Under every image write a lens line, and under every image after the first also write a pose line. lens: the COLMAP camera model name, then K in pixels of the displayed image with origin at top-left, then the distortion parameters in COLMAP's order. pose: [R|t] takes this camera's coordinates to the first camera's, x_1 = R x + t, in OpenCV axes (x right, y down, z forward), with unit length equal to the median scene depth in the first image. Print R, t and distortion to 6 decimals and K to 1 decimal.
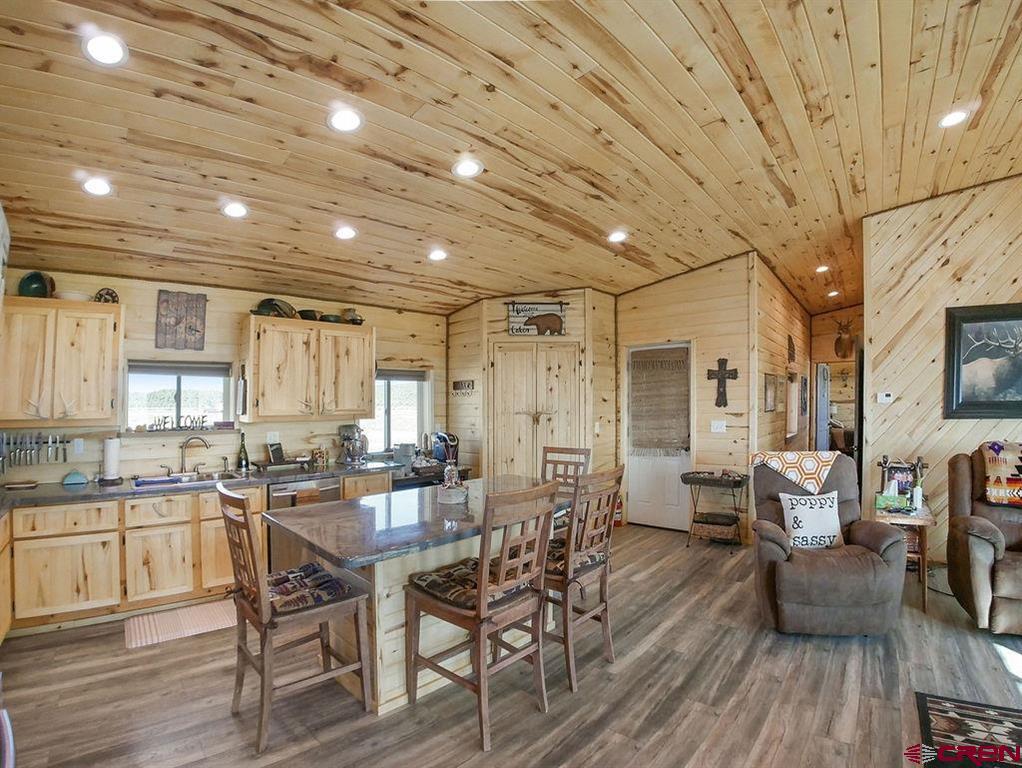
lens RADIAL K [[614.3, 0, 511.9], [0, 614.3, 407.1], [0, 0, 1]] dist [-0.001306, -0.000083]
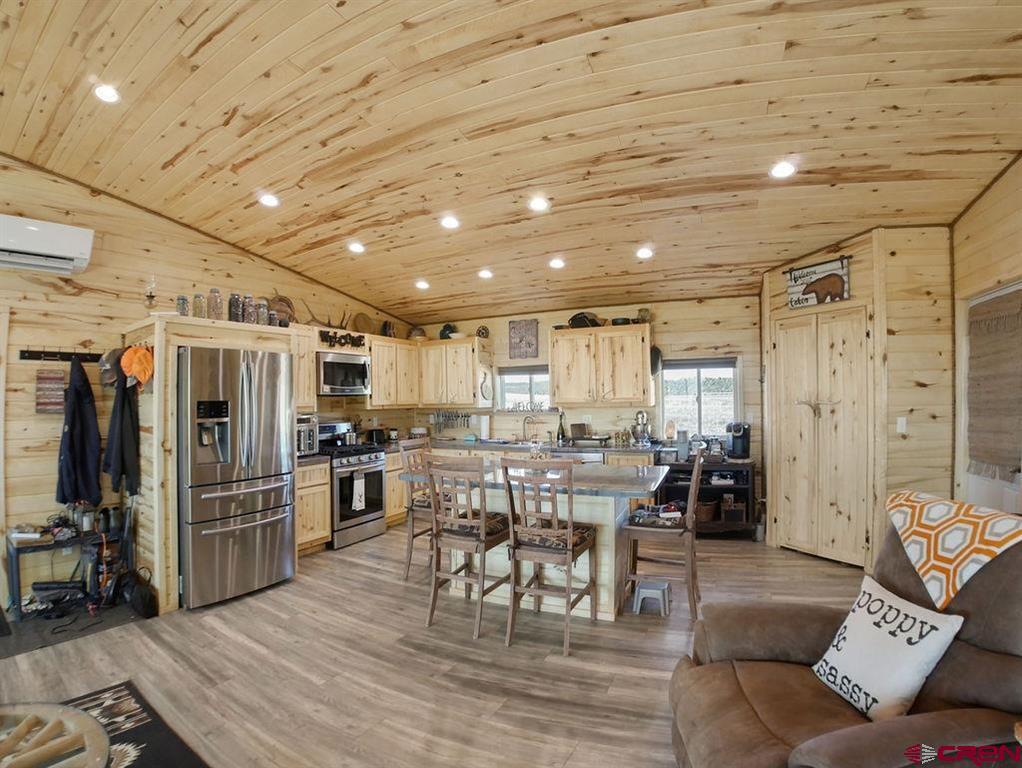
lens RADIAL K [[618.5, 0, 511.0], [0, 618.5, 384.0], [0, 0, 1]] dist [-0.002126, -0.000339]
pose [[0.290594, -0.015016, -0.956729, 0.692958], [0.010566, 0.999866, -0.012483, -0.008866], [0.956788, -0.006481, 0.290714, 0.391046]]
